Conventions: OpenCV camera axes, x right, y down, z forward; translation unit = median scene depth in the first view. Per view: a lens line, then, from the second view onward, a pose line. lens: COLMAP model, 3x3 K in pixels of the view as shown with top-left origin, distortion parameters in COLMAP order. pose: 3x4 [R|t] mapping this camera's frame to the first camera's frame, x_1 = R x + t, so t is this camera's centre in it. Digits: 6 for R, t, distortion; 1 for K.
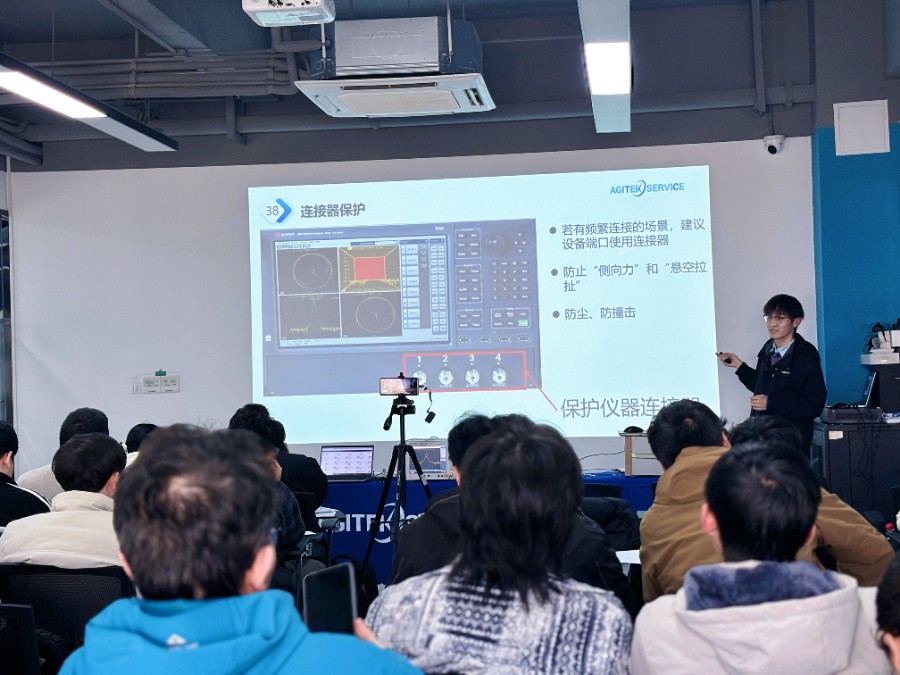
lens RADIAL K [[1501.8, 0, 451.3], [0, 1501.8, 339.1], [0, 0, 1]] dist [0.066309, 0.000000]
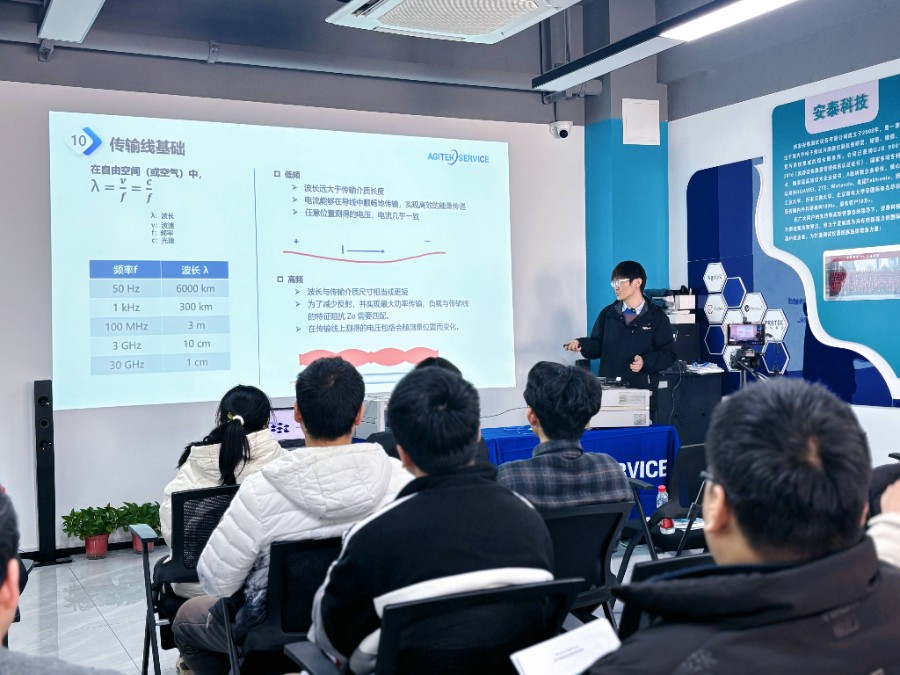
lens RADIAL K [[1085.4, 0, 451.1], [0, 1085.4, 331.3], [0, 0, 1]] dist [0.087331, 0.000000]
pose [[0.826719, 0.009737, 0.562530, -0.323945], [-0.017005, 0.999826, 0.007685, 0.018304], [-0.562358, -0.015920, 0.826741, 0.380245]]
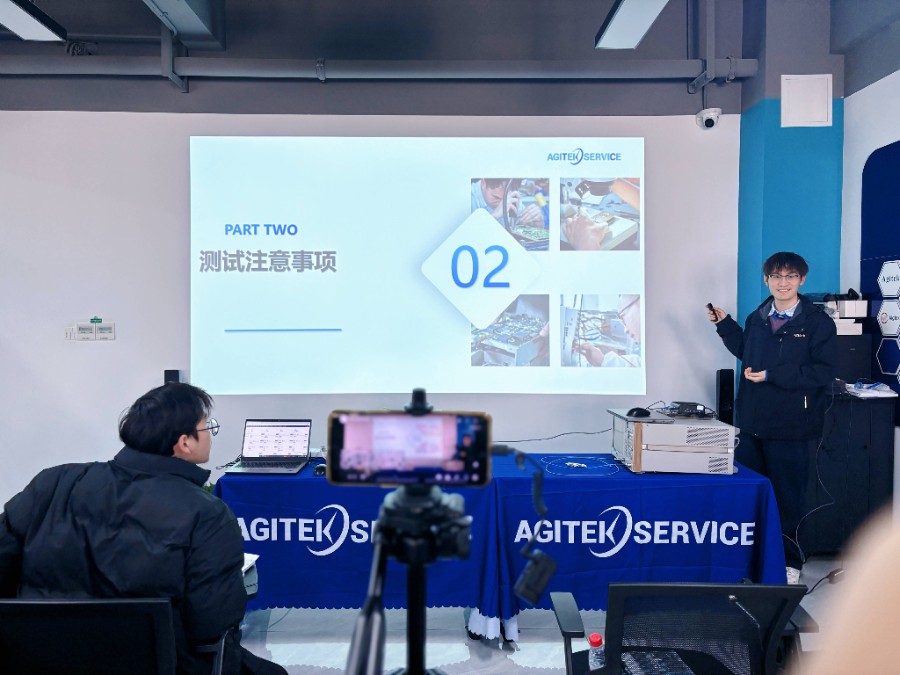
lens RADIAL K [[680.3, 0, 446.1], [0, 680.3, 337.7], [0, 0, 1]] dist [0.021966, -0.033822]
pose [[0.990049, 0.025388, 0.138416, -0.028359], [-0.032290, 0.998333, 0.047845, 0.005512], [-0.136970, -0.051838, 0.989218, 0.569010]]
